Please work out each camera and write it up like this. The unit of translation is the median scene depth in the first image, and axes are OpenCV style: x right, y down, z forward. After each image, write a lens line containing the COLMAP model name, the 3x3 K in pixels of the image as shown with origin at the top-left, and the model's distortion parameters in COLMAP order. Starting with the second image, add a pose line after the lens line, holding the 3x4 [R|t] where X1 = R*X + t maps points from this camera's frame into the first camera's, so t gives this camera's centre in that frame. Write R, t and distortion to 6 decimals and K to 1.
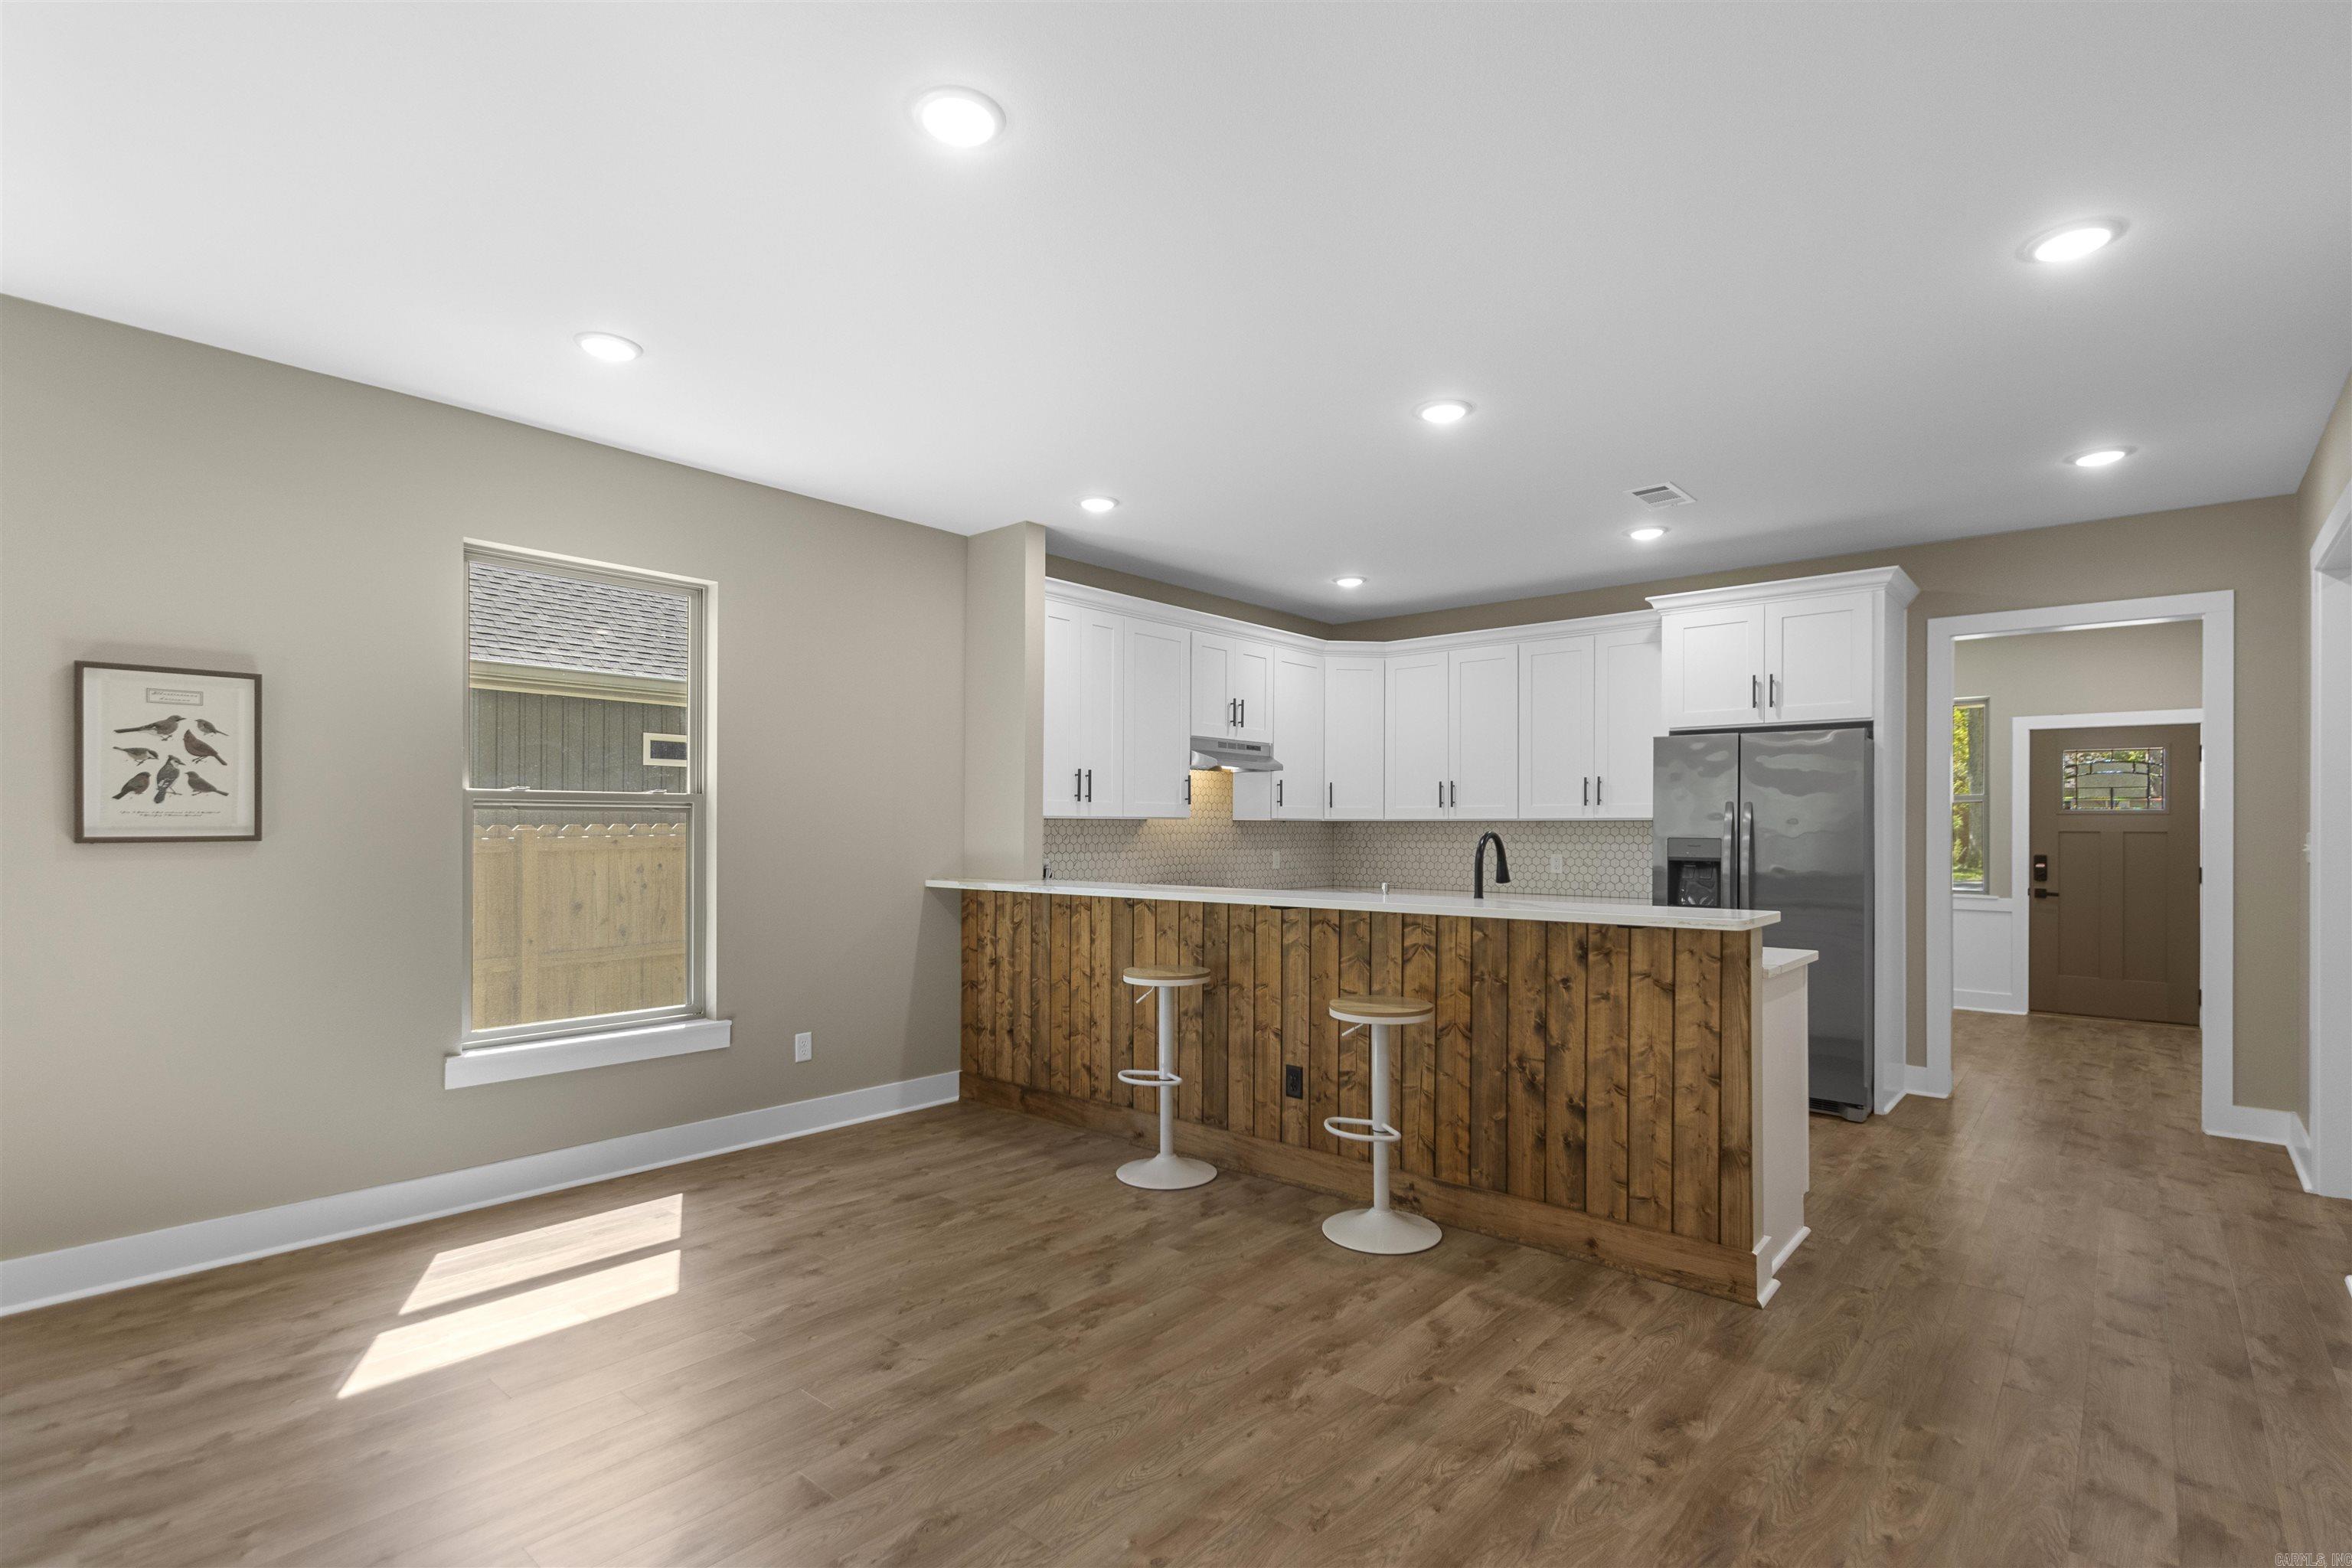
lens RADIAL K [[1118.2, 0, 1193.7], [0, 1118.2, 819.7], [0, 0, 1]] dist [0.004188, -0.001019]
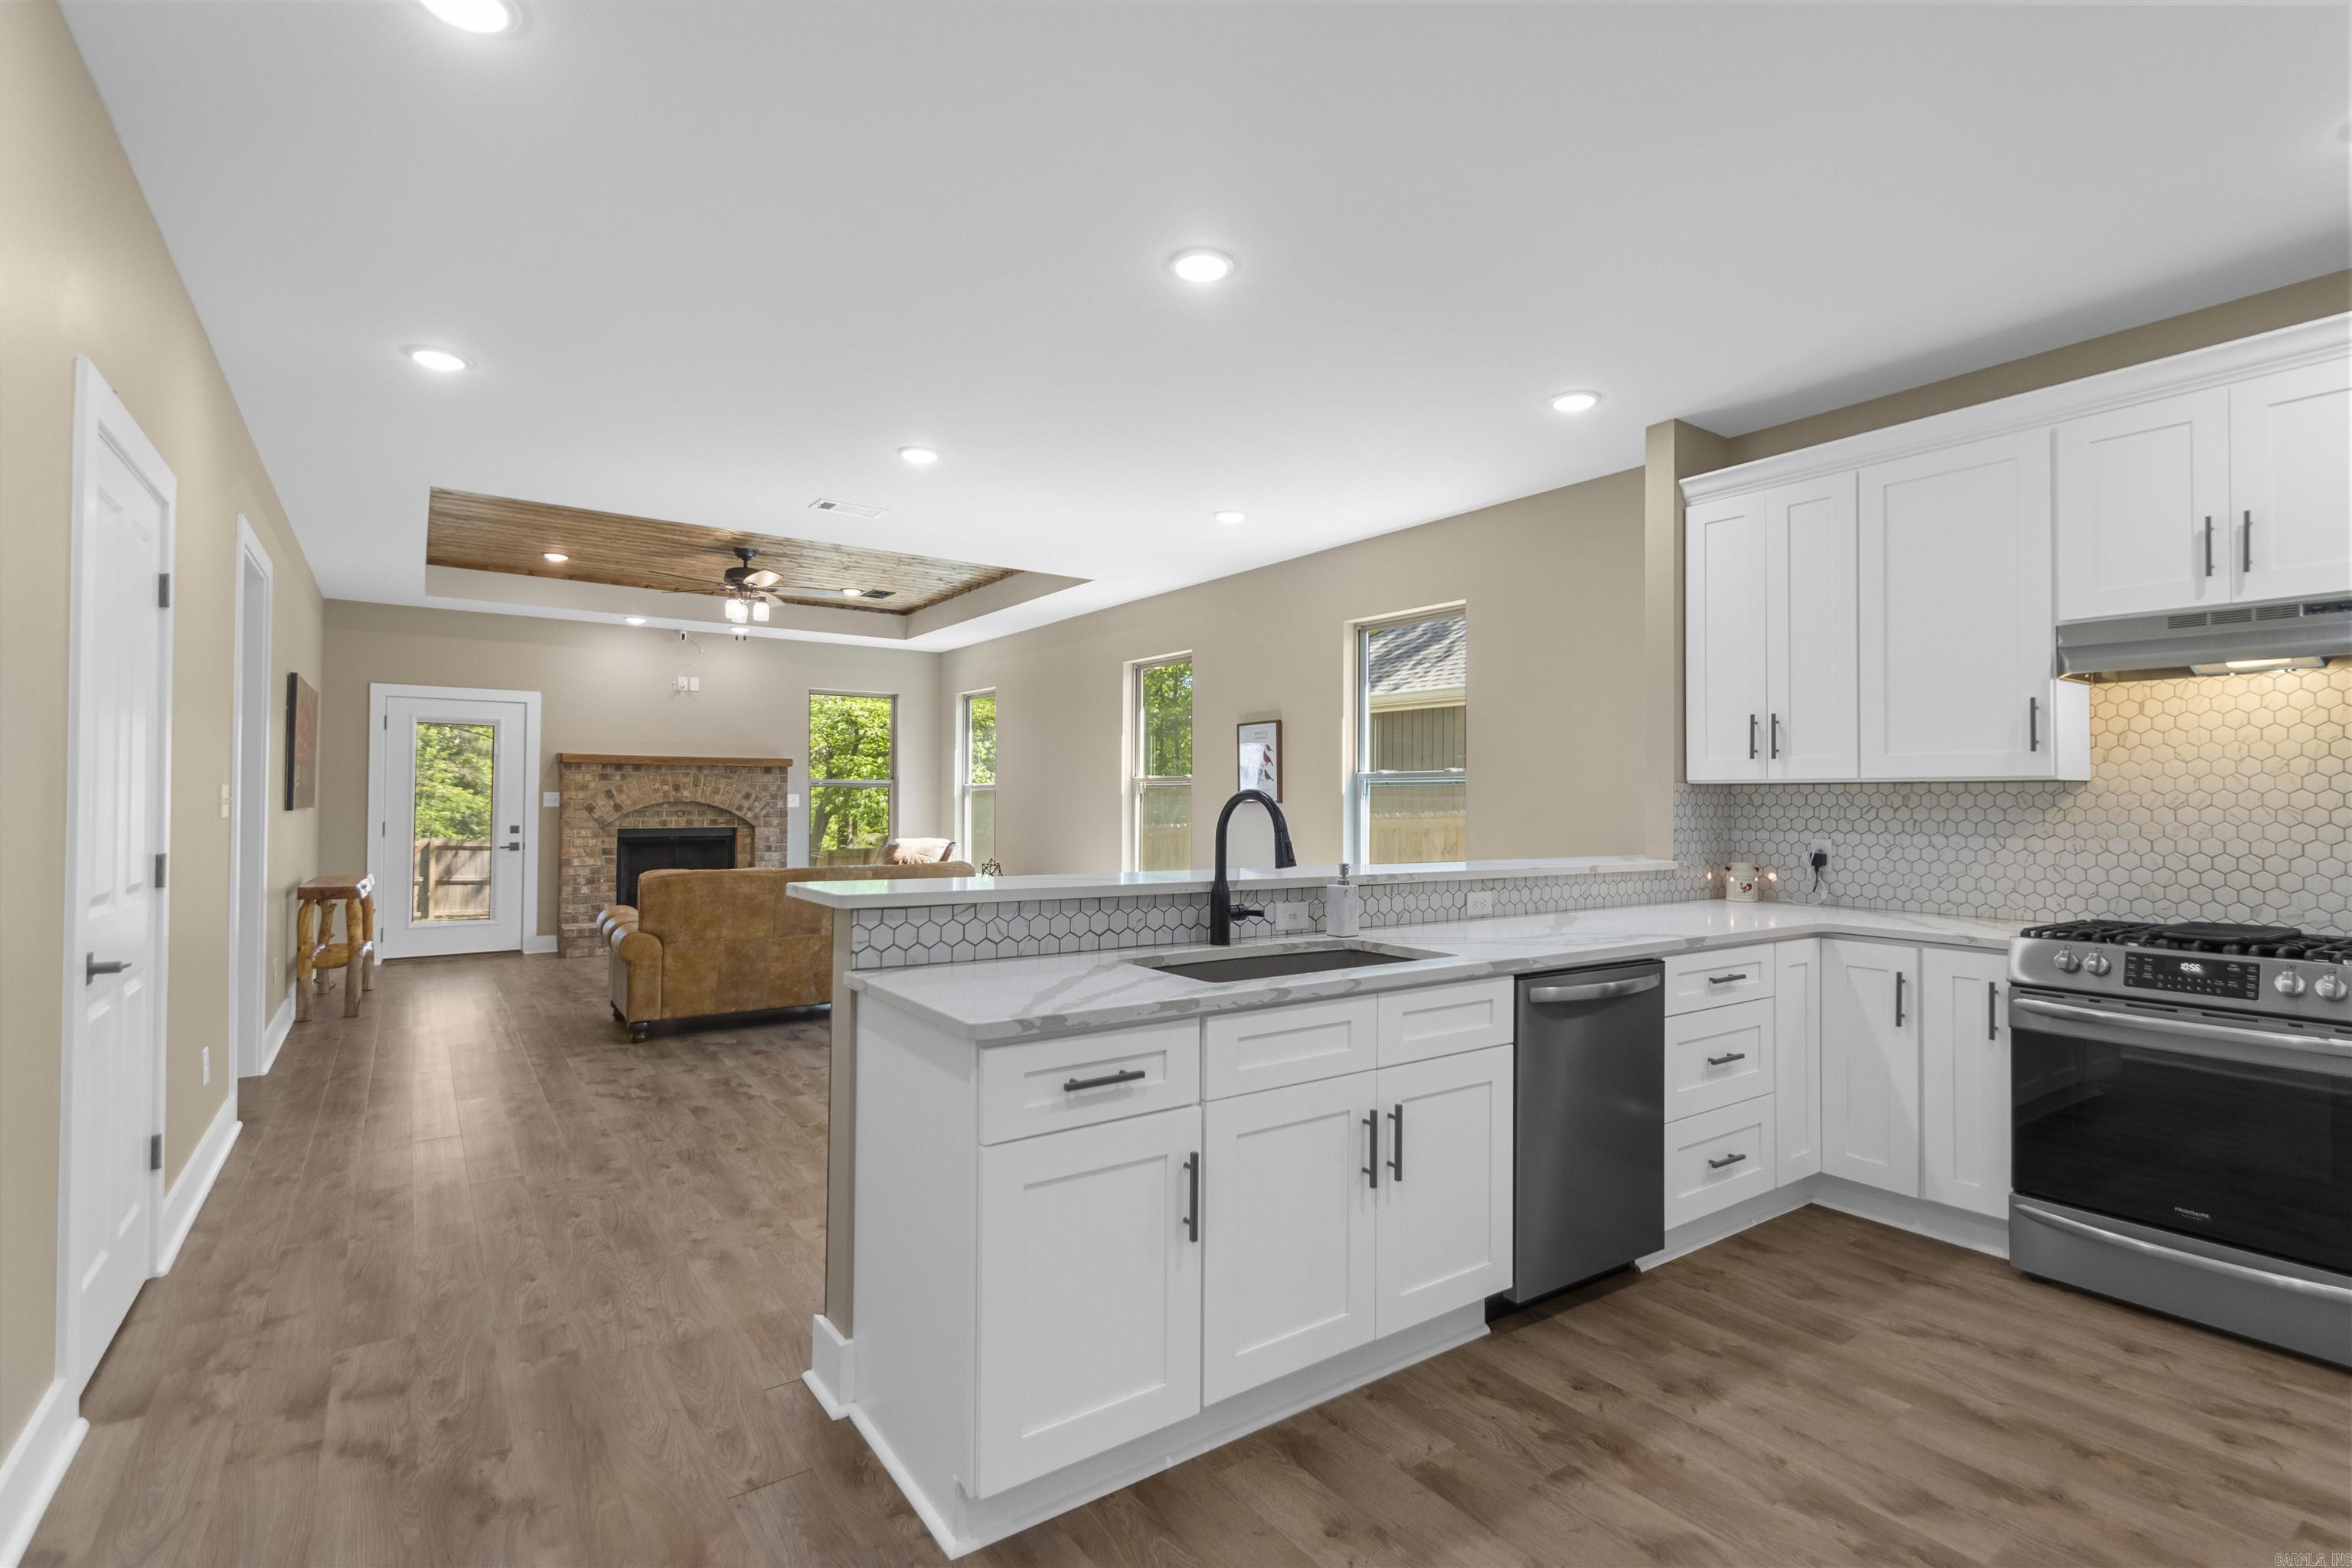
lens RADIAL K [[1091.6, 0, 1189.0], [0, 1091.6, 781.8], [0, 0, 1]] dist [0.009786, -0.000955]
pose [[-0.244765, -0.019865, -0.969379, 0.847619], [-0.000203, 0.999791, -0.020437, 0.016078], [0.969582, -0.004806, -0.244718, 1.023510]]
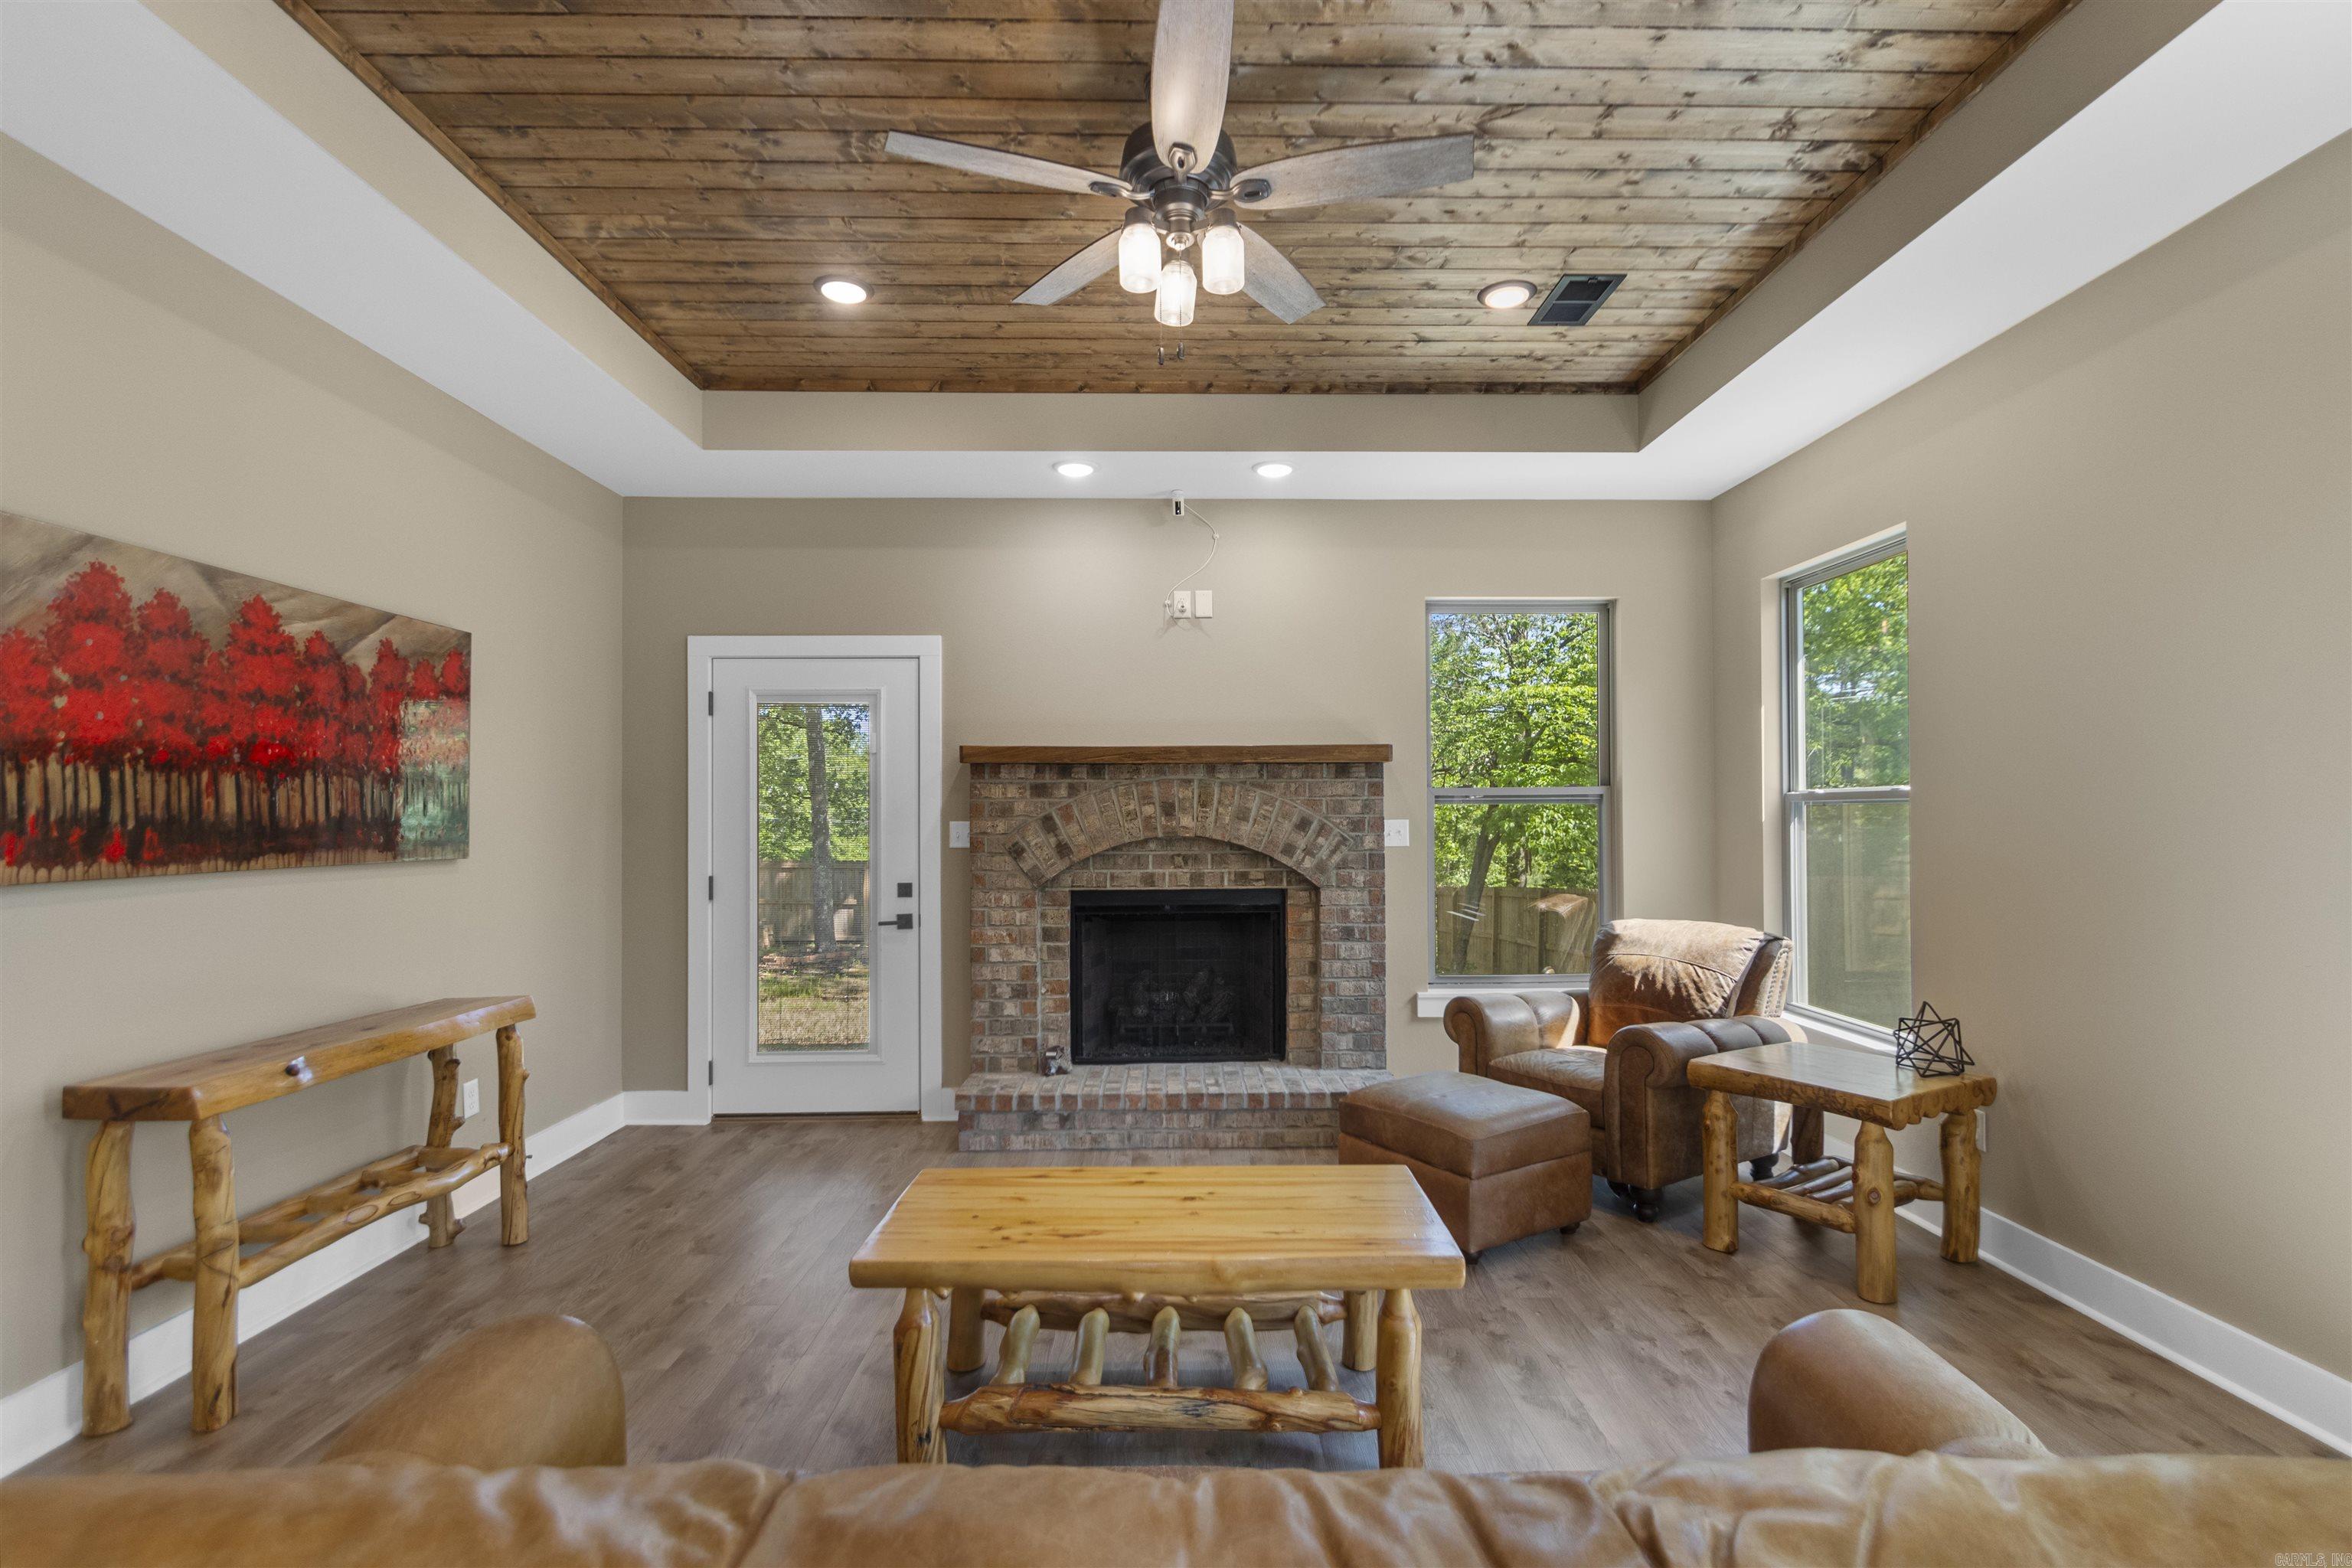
lens RADIAL K [[1101.1, 0, 1187.5], [0, 1101.1, 806.7], [0, 0, 1]] dist [0.000933, 0.000282]
pose [[-0.747175, -0.006497, -0.664596, -0.284699], [0.007147, 0.999816, -0.017808, 0.000893], [0.664589, -0.018055, -0.746991, 0.340939]]
